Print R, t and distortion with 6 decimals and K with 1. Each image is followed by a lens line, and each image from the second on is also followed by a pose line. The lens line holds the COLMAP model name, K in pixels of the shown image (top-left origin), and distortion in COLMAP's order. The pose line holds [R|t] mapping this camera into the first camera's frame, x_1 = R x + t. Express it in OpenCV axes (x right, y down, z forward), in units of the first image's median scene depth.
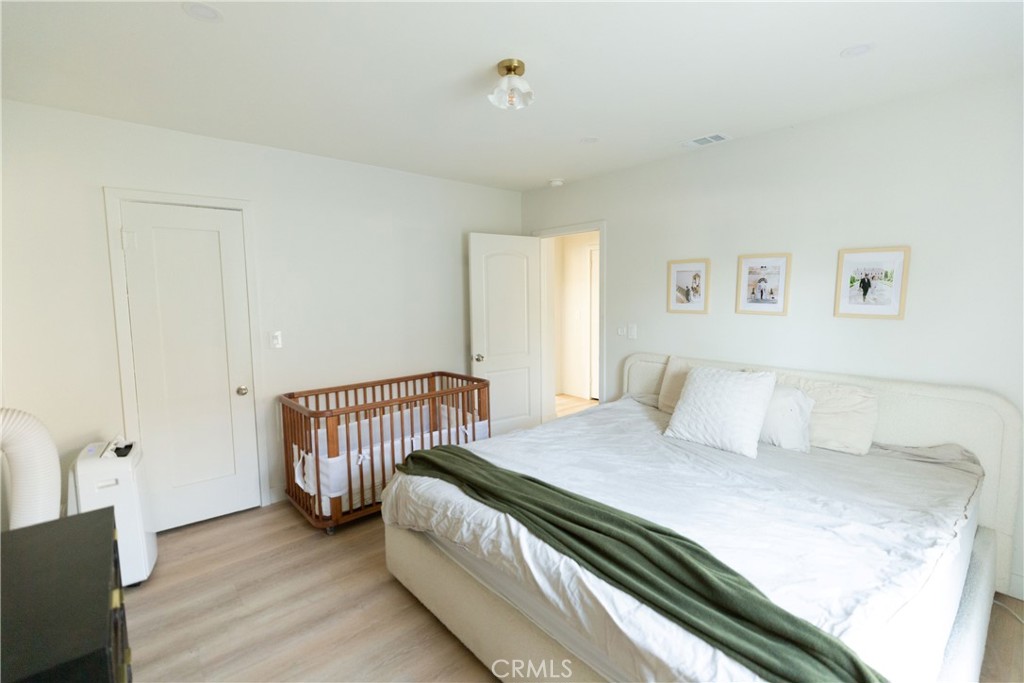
lens RADIAL K [[467.7, 0, 517.9], [0, 467.7, 338.5], [0, 0, 1]] dist [0.009593, -0.001641]
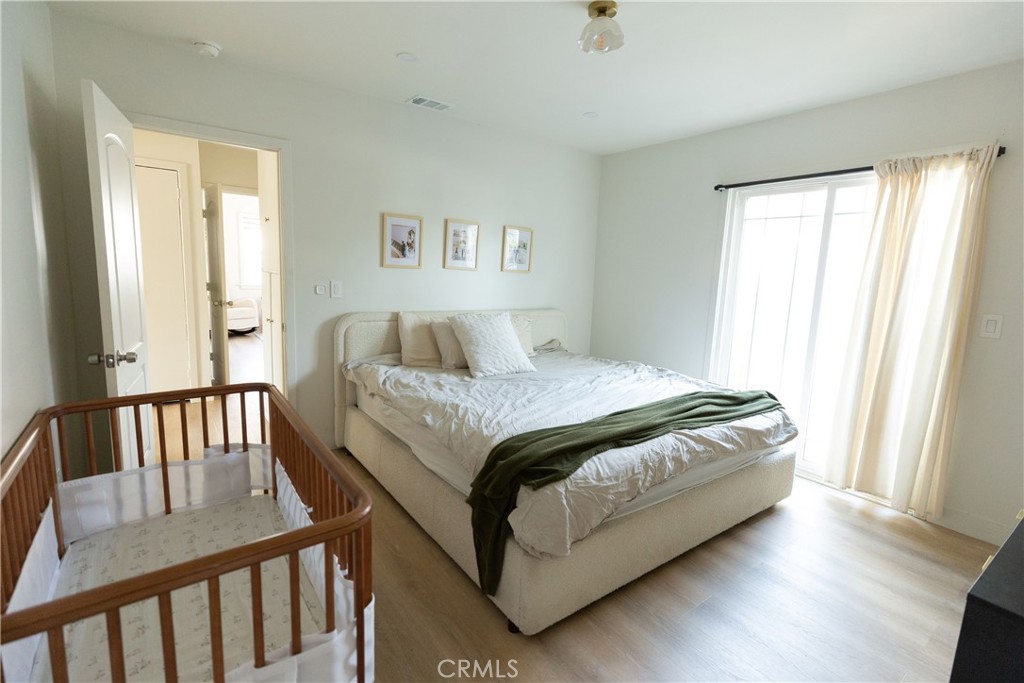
lens RADIAL K [[467.7, 0, 513.3], [0, 467.7, 340.8], [0, 0, 1]] dist [0.009593, -0.001641]
pose [[0.081867, -0.142475, 0.986407, -0.659867], [0.052174, 0.988985, 0.138517, -0.027090], [-0.995277, 0.040125, 0.088398, 0.693517]]
